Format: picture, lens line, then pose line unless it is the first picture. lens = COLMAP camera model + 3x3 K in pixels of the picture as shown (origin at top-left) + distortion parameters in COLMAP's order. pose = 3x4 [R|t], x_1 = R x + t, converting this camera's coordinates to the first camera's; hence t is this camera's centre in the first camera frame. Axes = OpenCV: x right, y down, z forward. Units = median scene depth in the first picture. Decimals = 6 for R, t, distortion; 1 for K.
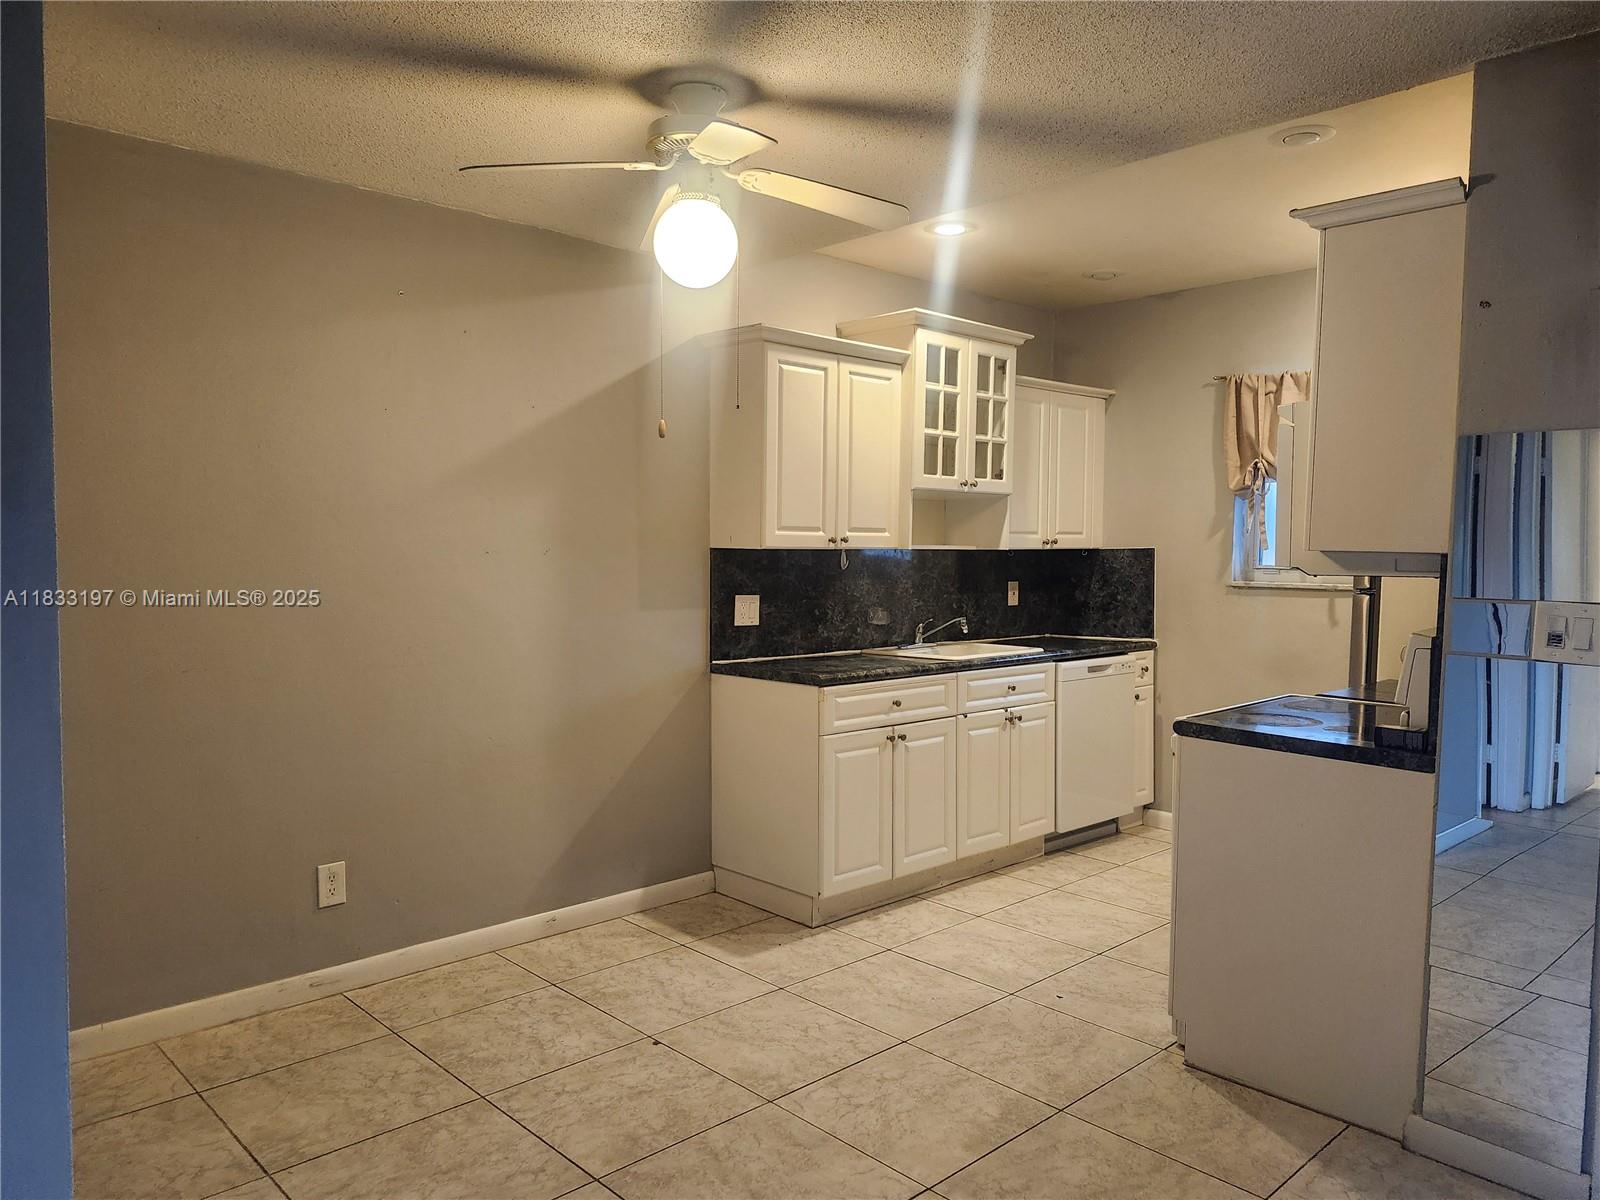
lens RADIAL K [[1133.7, 0, 787.8], [0, 1133.7, 594.3], [0, 0, 1]] dist [0.078239, -0.087708]
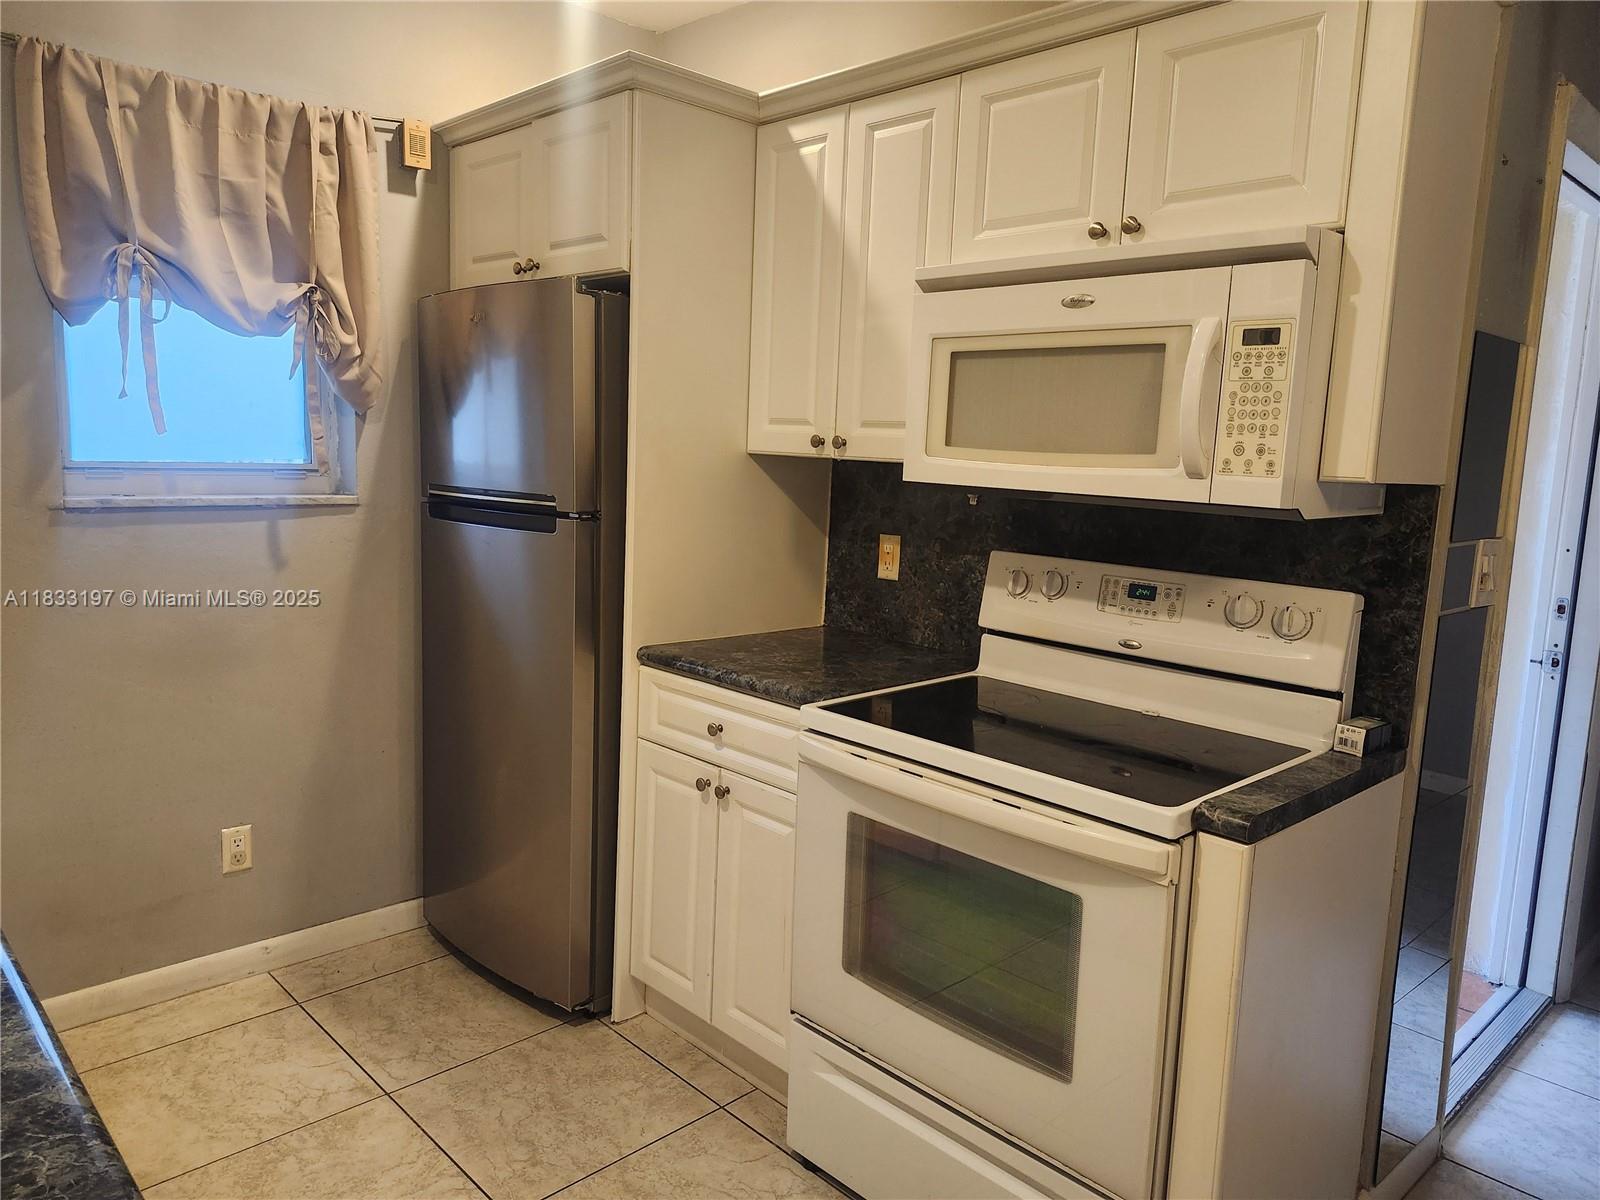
lens RADIAL K [[1133.7, 0, 799.8], [0, 1133.7, 601.8], [0, 0, 1]] dist [0.078239, -0.087708]
pose [[0.006084, 0.126051, -0.992005, 0.553078], [-0.079166, 0.988971, 0.125180, -0.034732], [0.996843, 0.077772, 0.015996, 0.876724]]
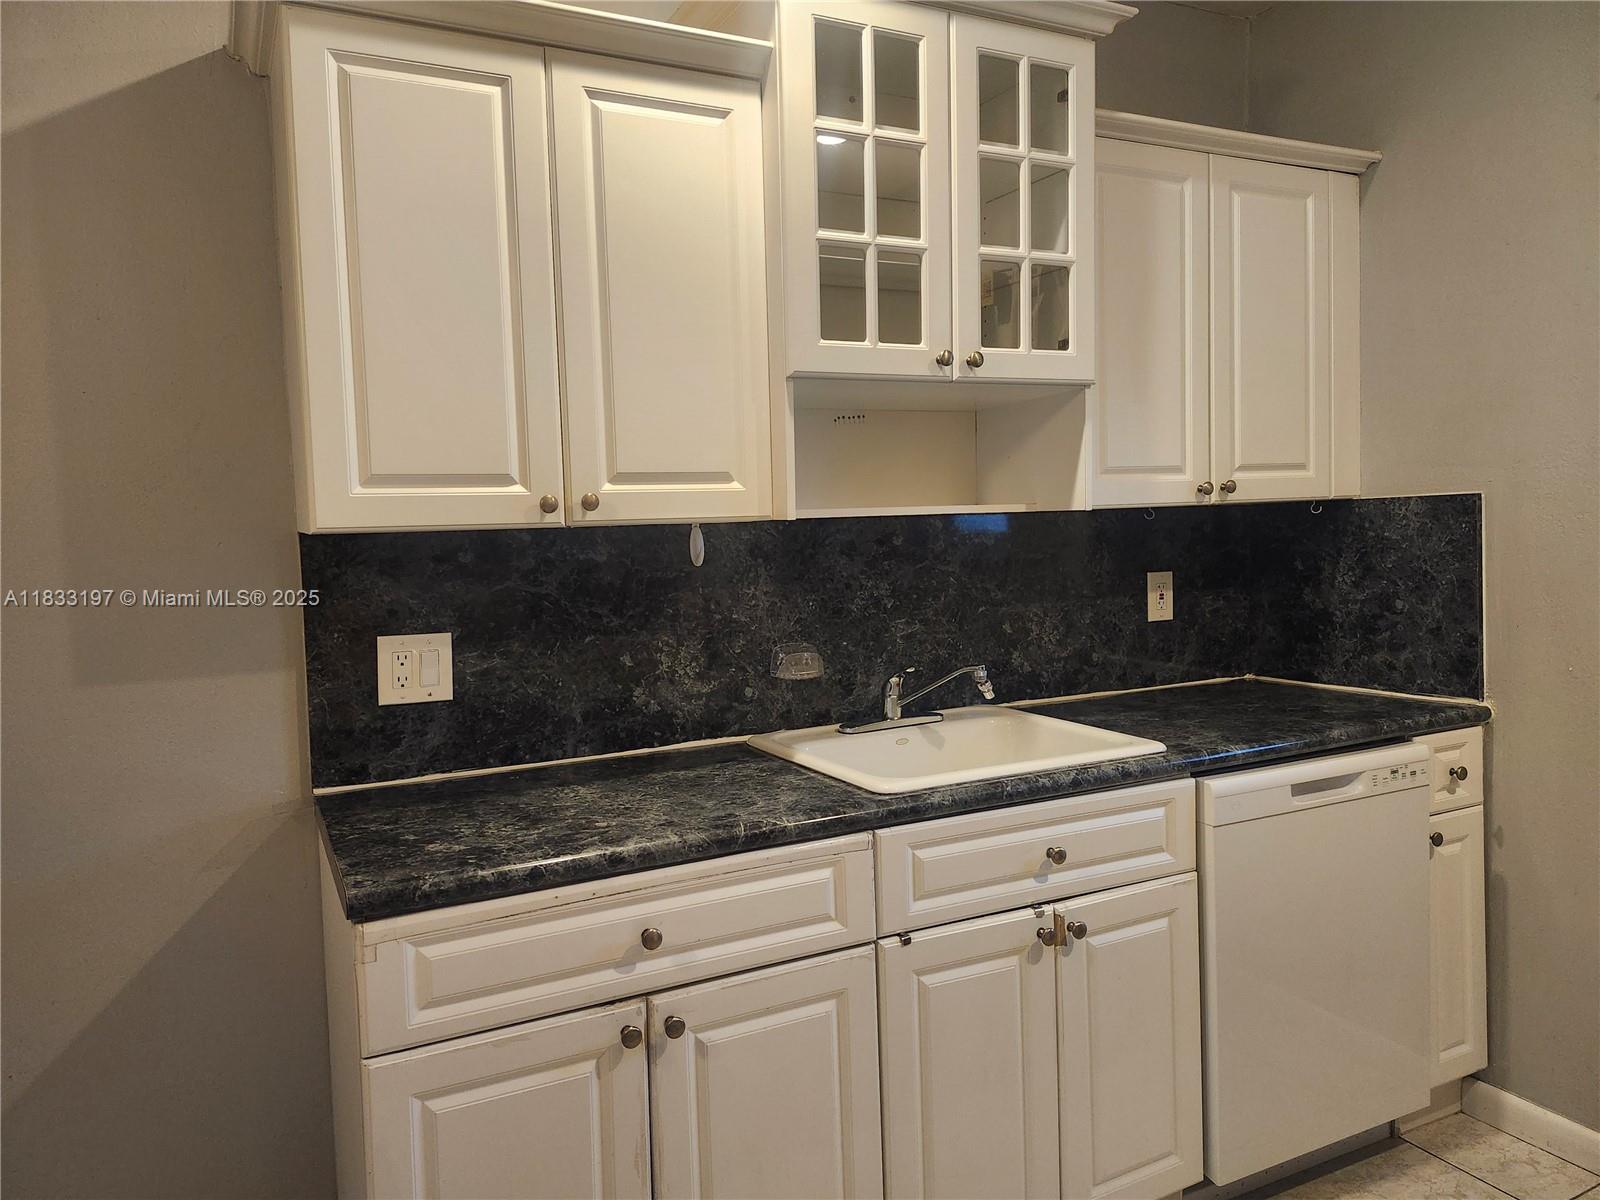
lens RADIAL K [[1133.7, 0, 781.6], [0, 1133.7, 564.2], [0, 0, 1]] dist [0.078239, -0.087708]
pose [[0.959608, -0.019670, -0.280652, 0.209108], [0.021578, 0.999760, 0.003707, -0.023080], [0.280512, -0.009613, 0.959802, 0.557585]]
